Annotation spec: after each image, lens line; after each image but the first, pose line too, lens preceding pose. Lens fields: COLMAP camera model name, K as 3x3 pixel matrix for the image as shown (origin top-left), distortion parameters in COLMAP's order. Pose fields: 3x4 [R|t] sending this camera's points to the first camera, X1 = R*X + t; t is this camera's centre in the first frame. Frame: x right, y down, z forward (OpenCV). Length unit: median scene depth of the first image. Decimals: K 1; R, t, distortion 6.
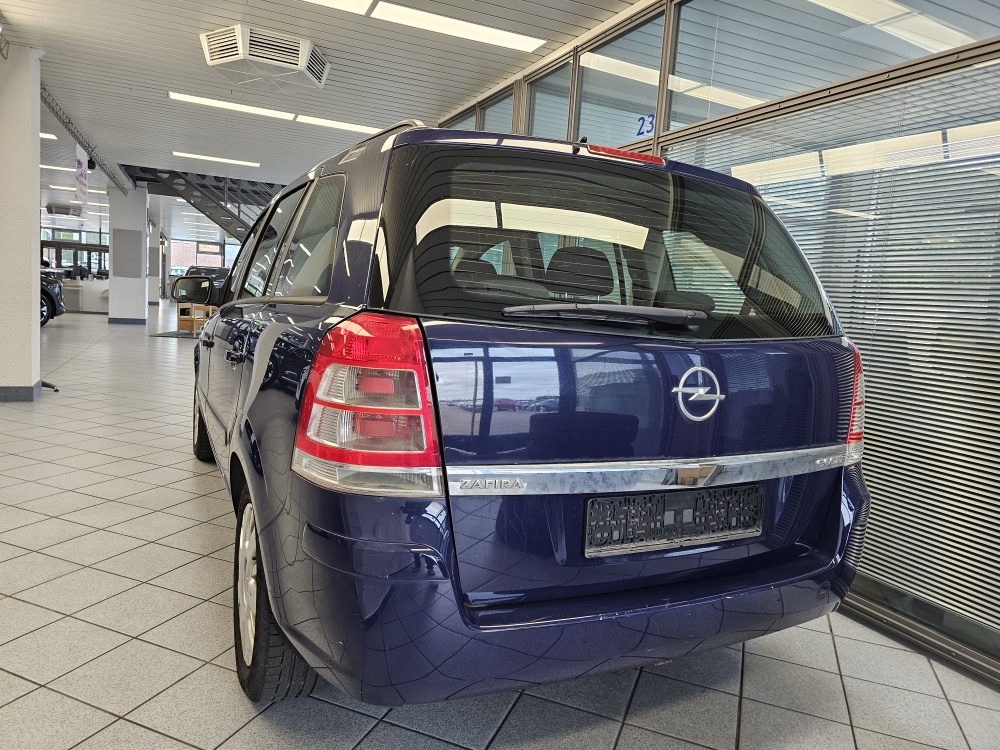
lens RADIAL K [[677.2, 0, 500.6], [0, 677.2, 366.0], [0, 0, 1]] dist [0.039920, -0.046185]
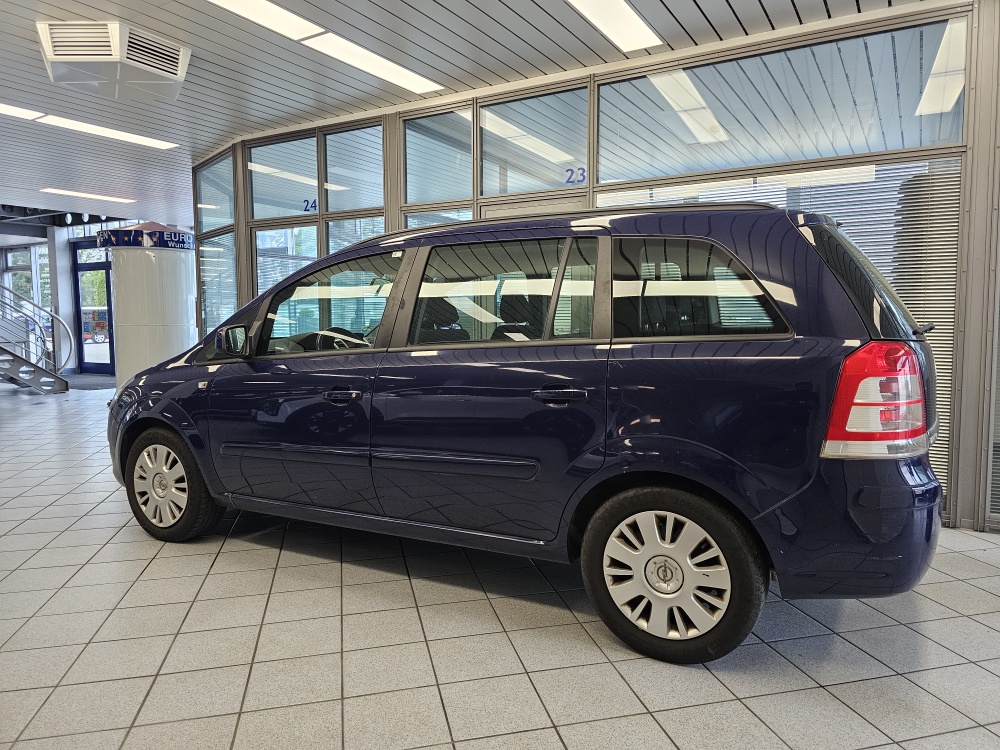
lens RADIAL K [[677.2, 0, 500.6], [0, 677.2, 366.0], [0, 0, 1]] dist [0.039920, -0.046185]
pose [[0.812035, -0.112574, 0.572649, -0.526571], [0.116828, 0.992714, 0.029486, -0.051494], [-0.571796, 0.042958, 0.819270, 0.065934]]
